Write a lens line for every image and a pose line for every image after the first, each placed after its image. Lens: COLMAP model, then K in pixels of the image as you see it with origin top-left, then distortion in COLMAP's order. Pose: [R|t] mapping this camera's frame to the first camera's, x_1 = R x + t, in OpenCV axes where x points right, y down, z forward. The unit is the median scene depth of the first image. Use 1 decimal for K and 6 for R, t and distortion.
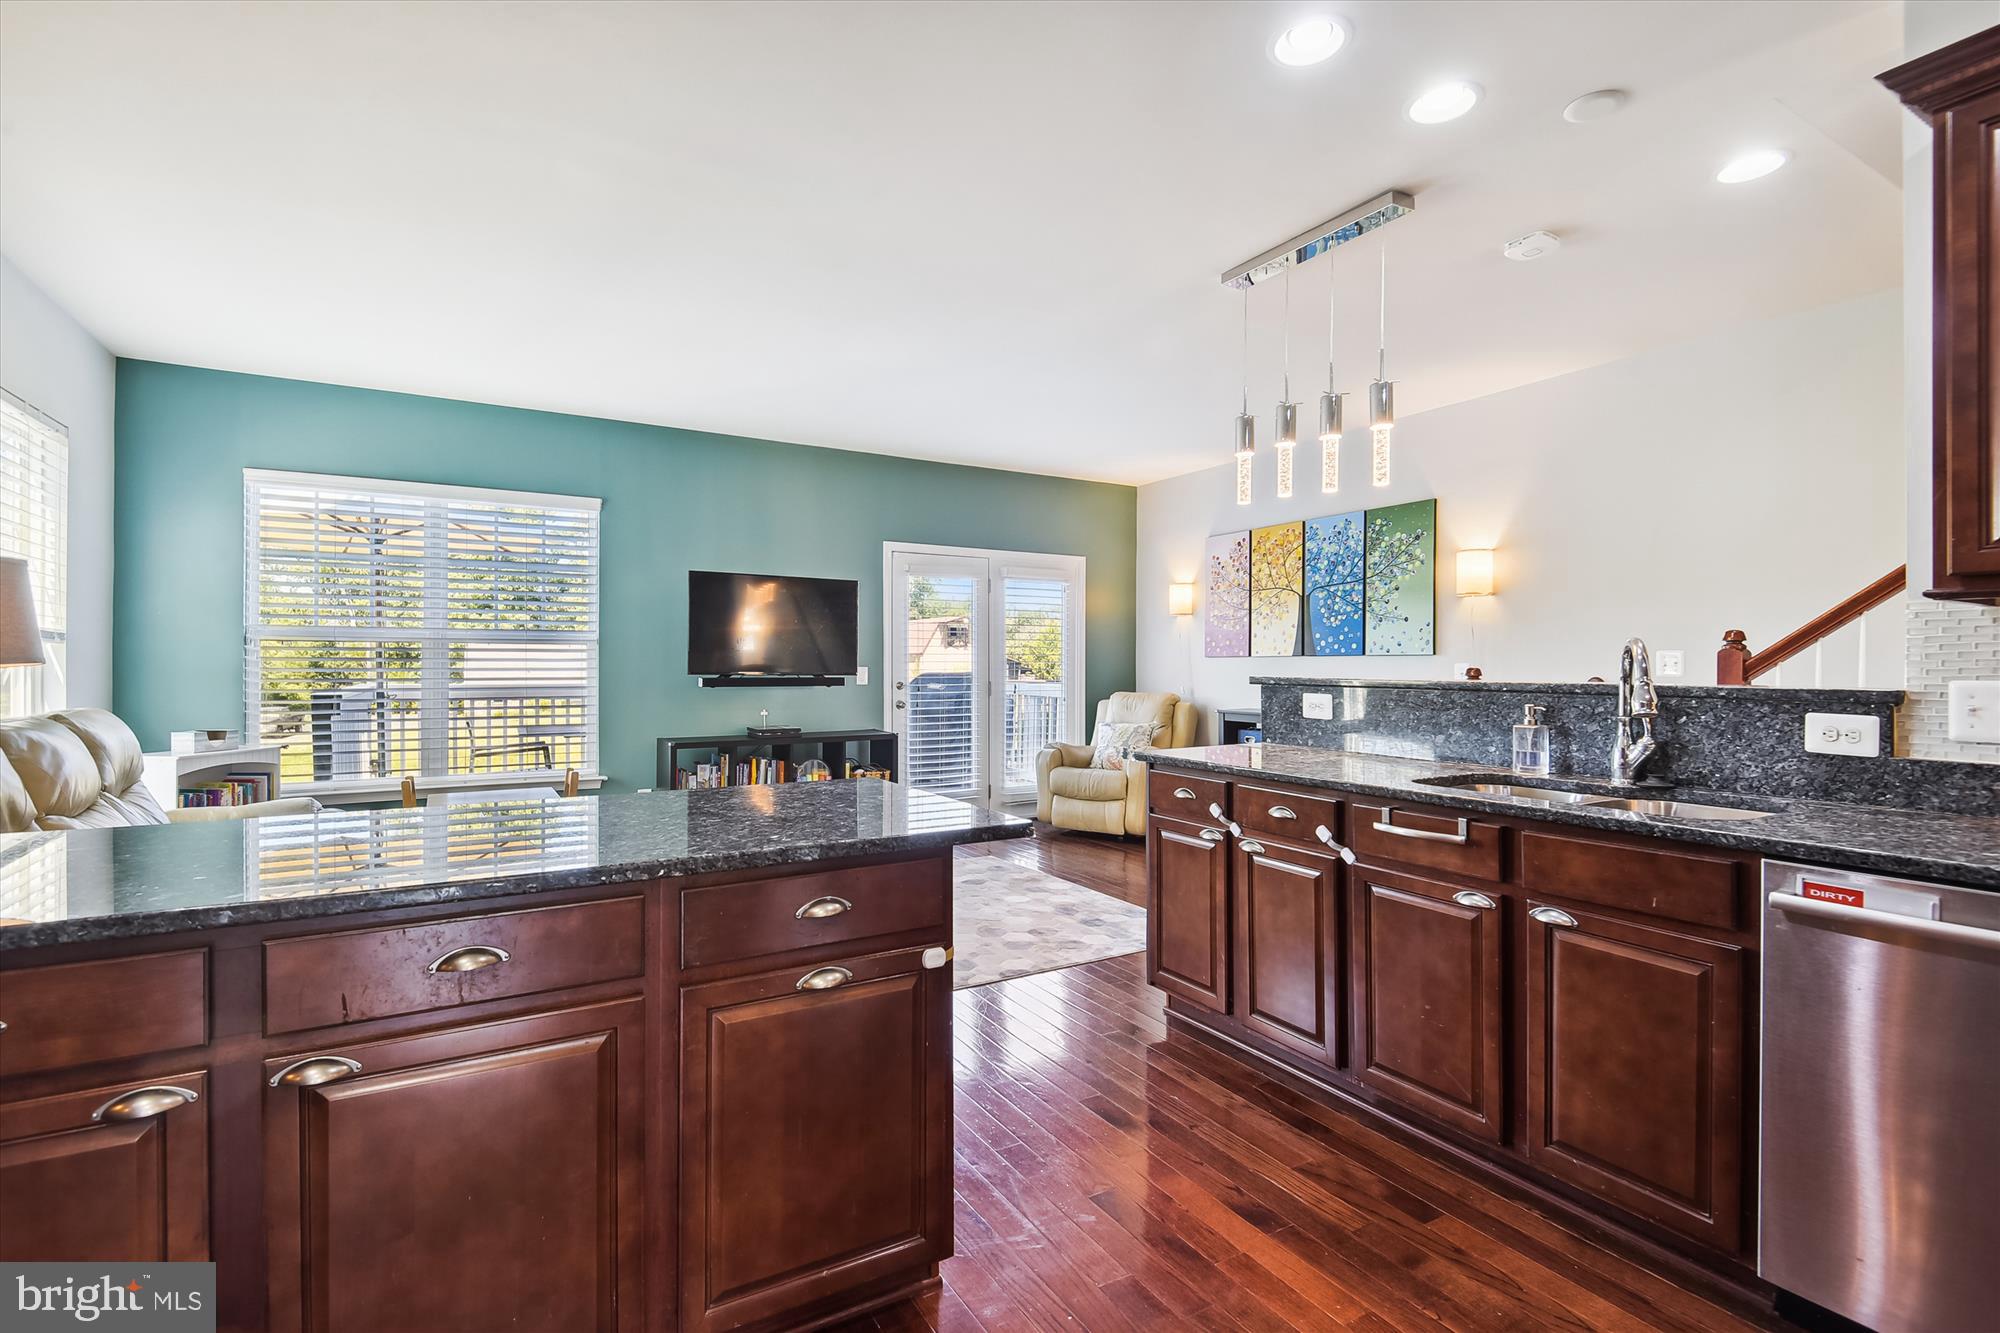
lens RADIAL K [[902.2, 0, 974.3], [0, 902.2, 666.5], [0, 0, 1]] dist [0.000150, -0.000209]
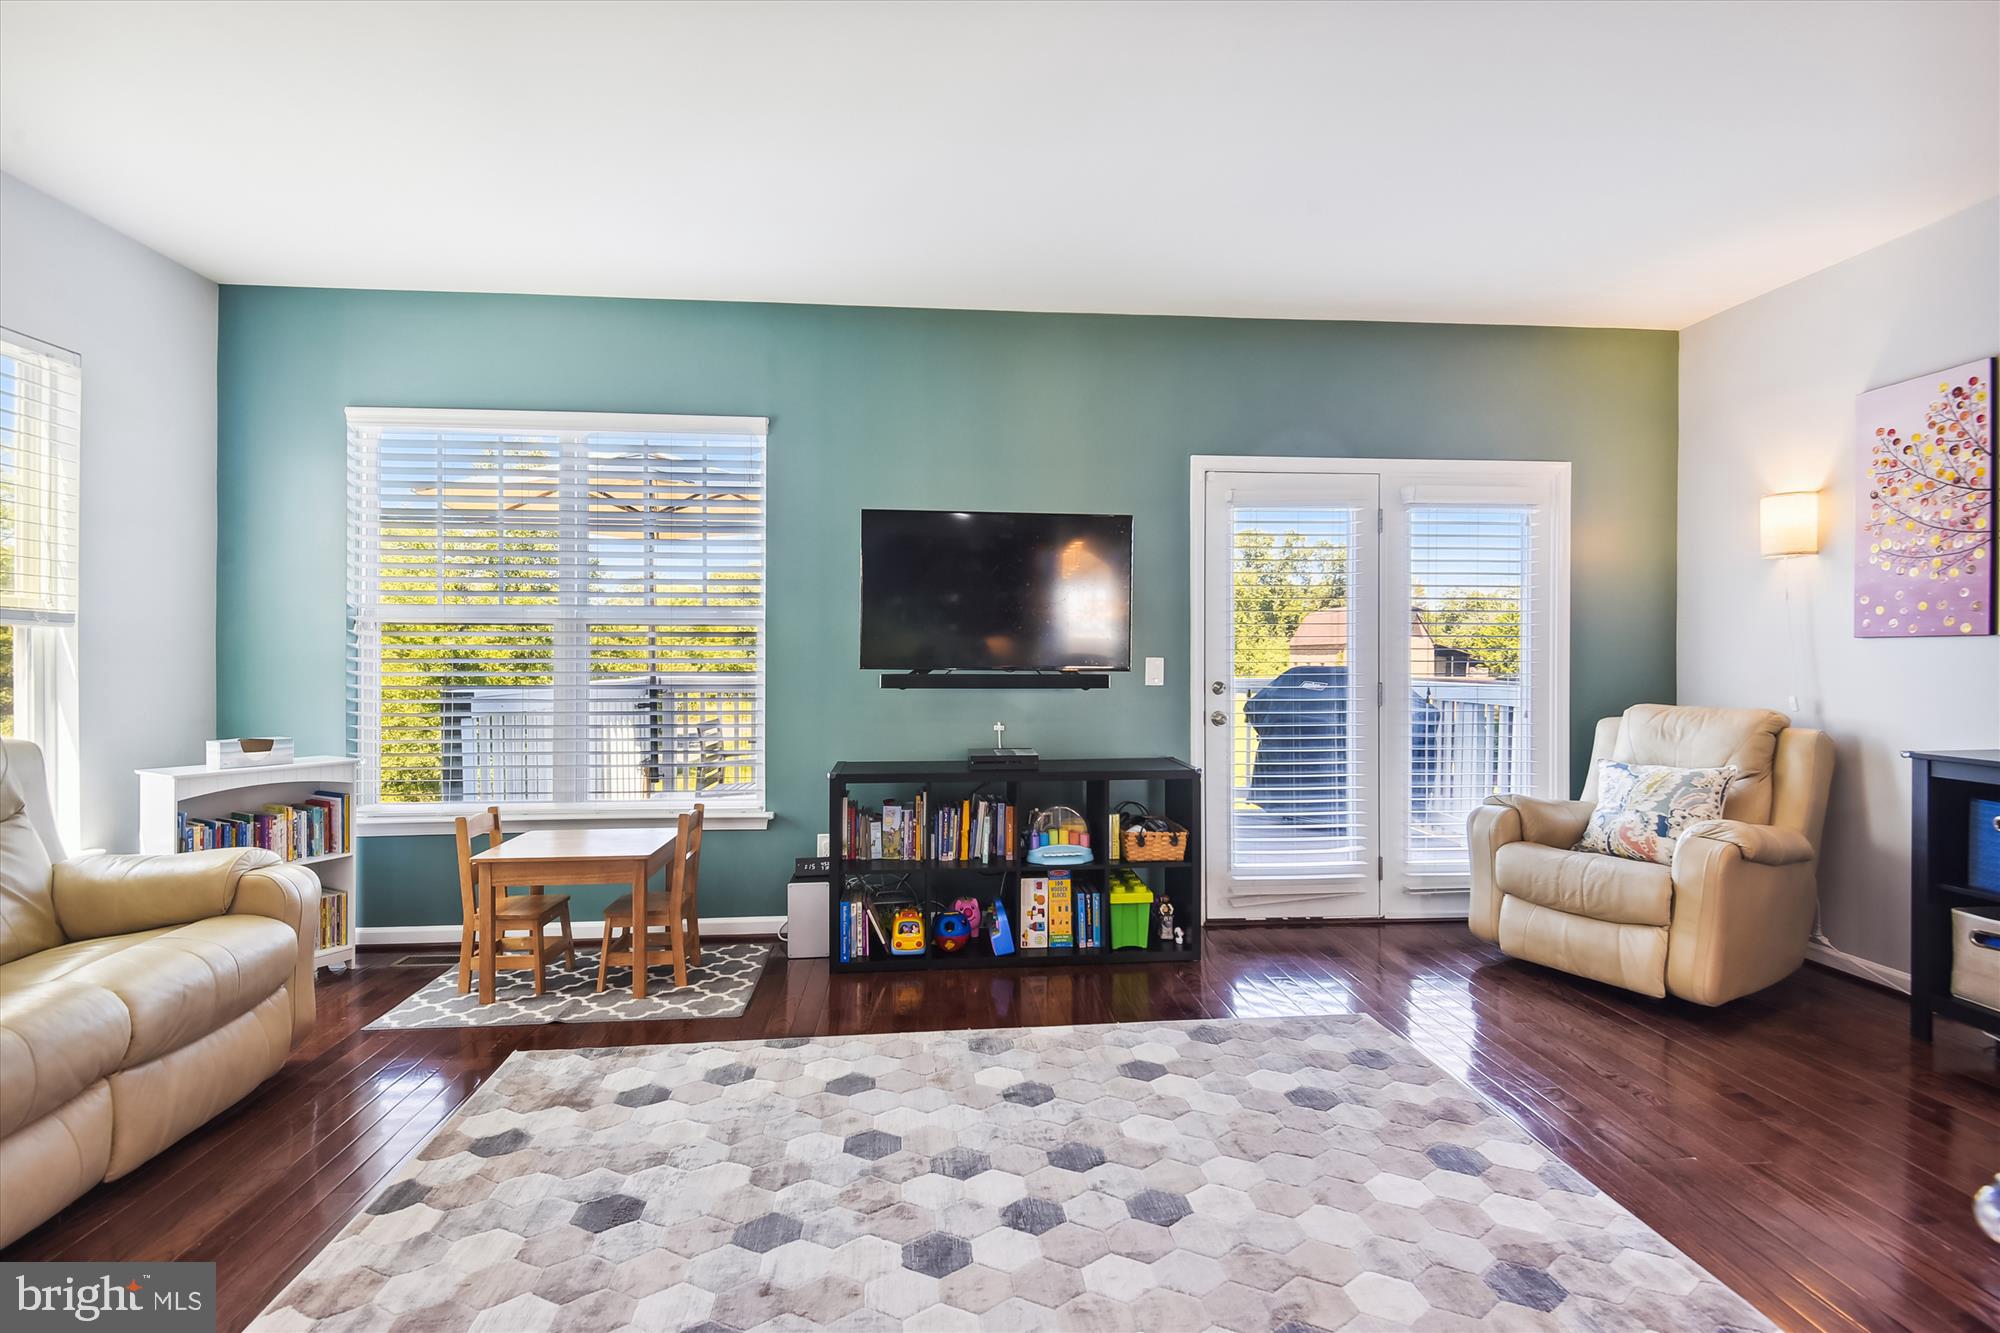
lens RADIAL K [[923.2, 0, 997.7], [0, 923.2, 653.4], [0, 0, 1]] dist [0.001220, -0.001111]
pose [[0.912111, -0.001501, -0.409942, 0.042789], [-0.000585, 0.999988, -0.004964, 0.001235], [0.409944, 0.004768, 0.912098, 0.413123]]
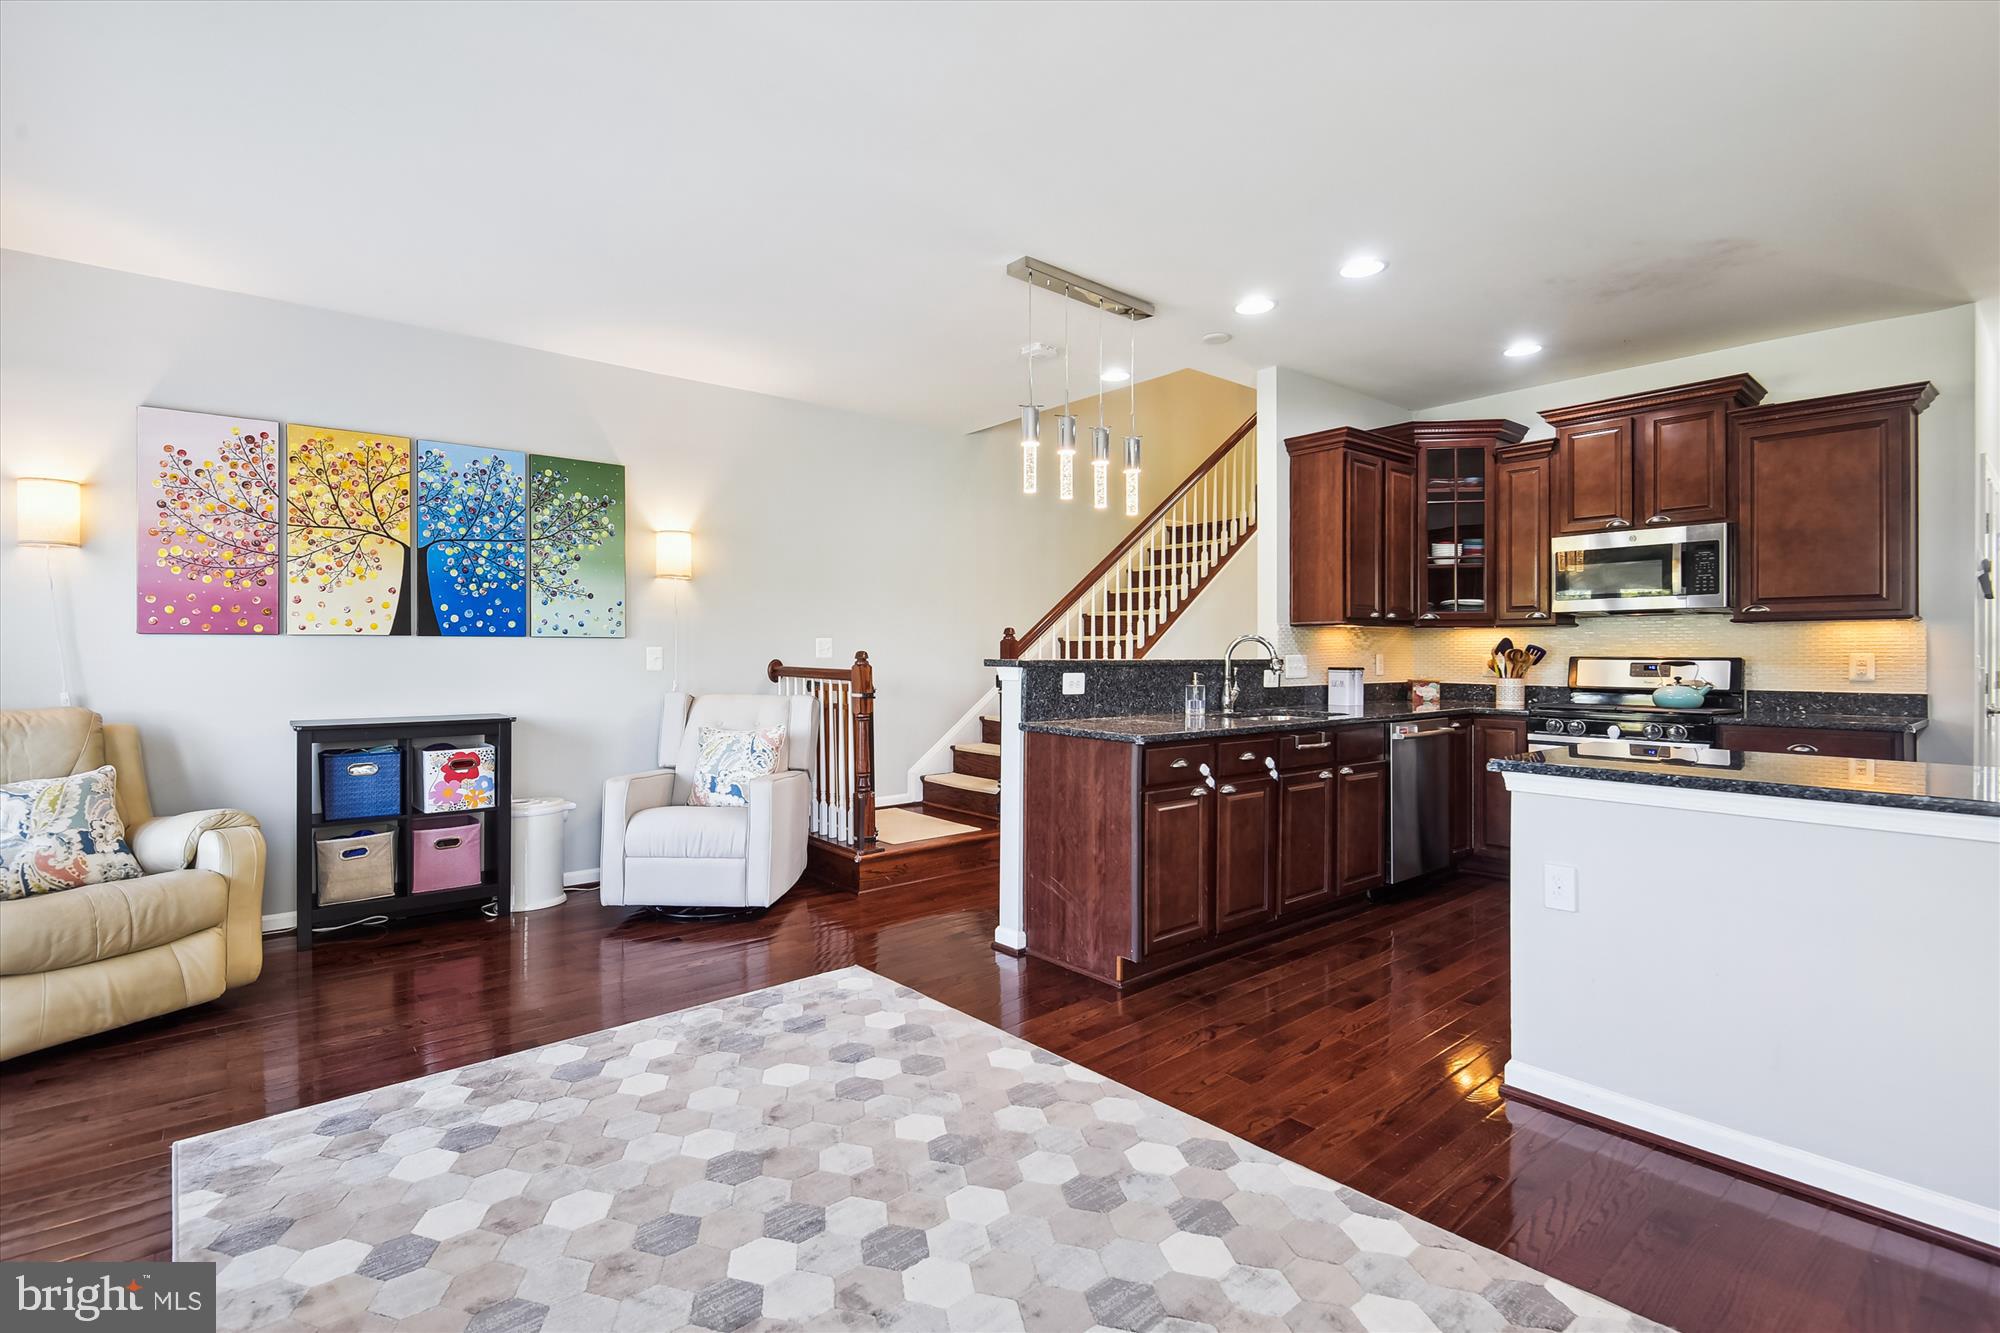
lens RADIAL K [[923.2, 0, 997.7], [0, 923.2, 653.4], [0, 0, 1]] dist [0.001220, -0.001111]
pose [[-0.182330, -0.003002, 0.983233, -0.425227], [0.002043, 0.999992, 0.003432, 0.000615], [-0.983235, 0.002634, -0.182322, 0.717855]]
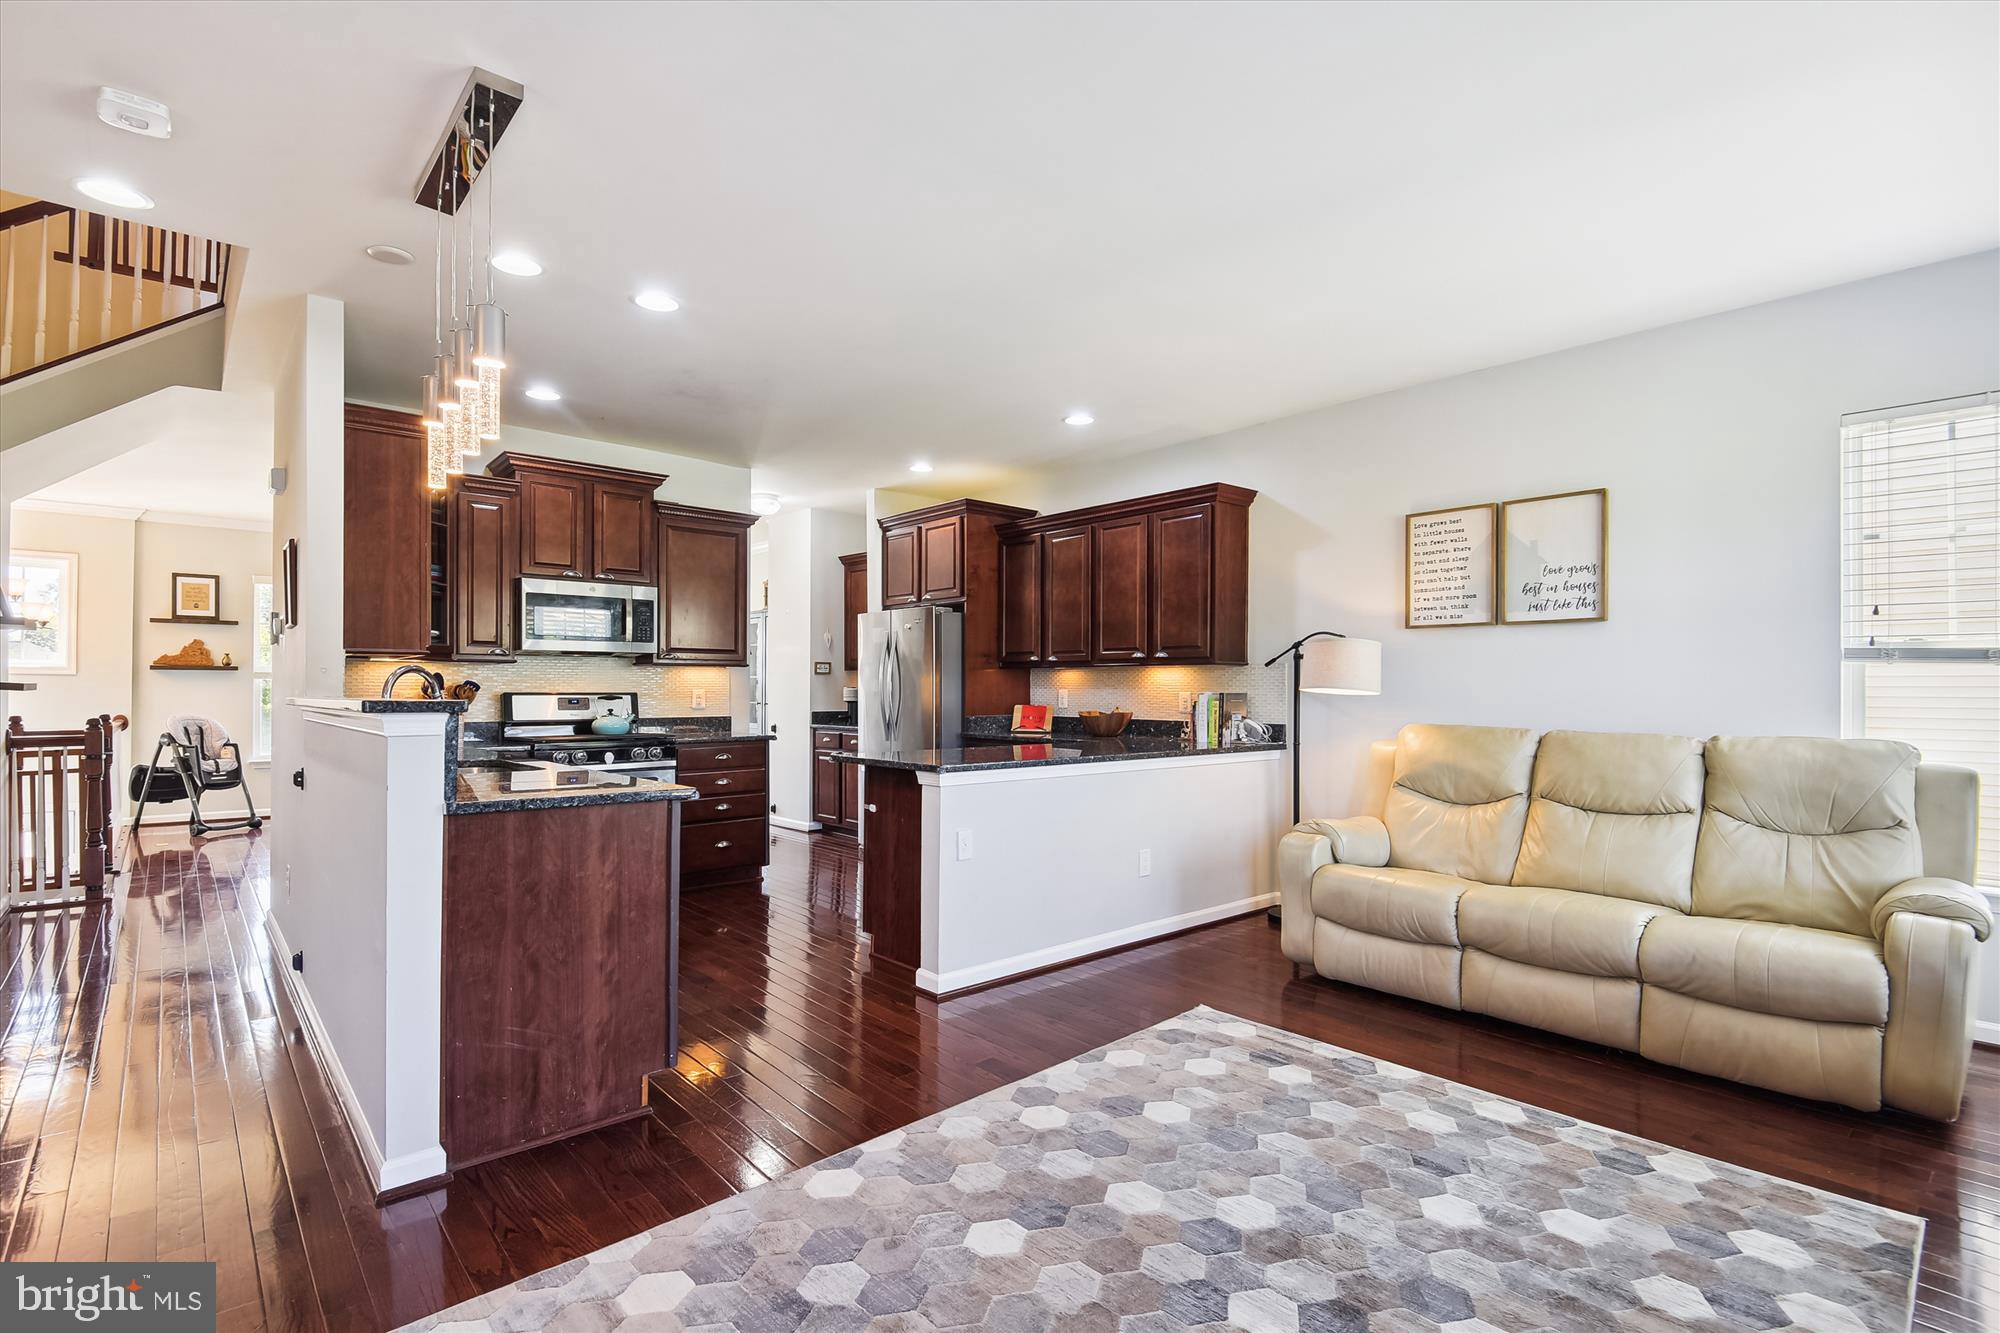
lens RADIAL K [[935.6, 0, 1005.7], [0, 935.6, 687.2], [0, 0, 1]] dist [0.001920, -0.009345]
pose [[-0.976732, -0.005868, -0.214383, 0.043037], [-0.005965, 0.999982, -0.000194, -0.000025], [0.214381, 0.001089, -0.976750, 1.020179]]
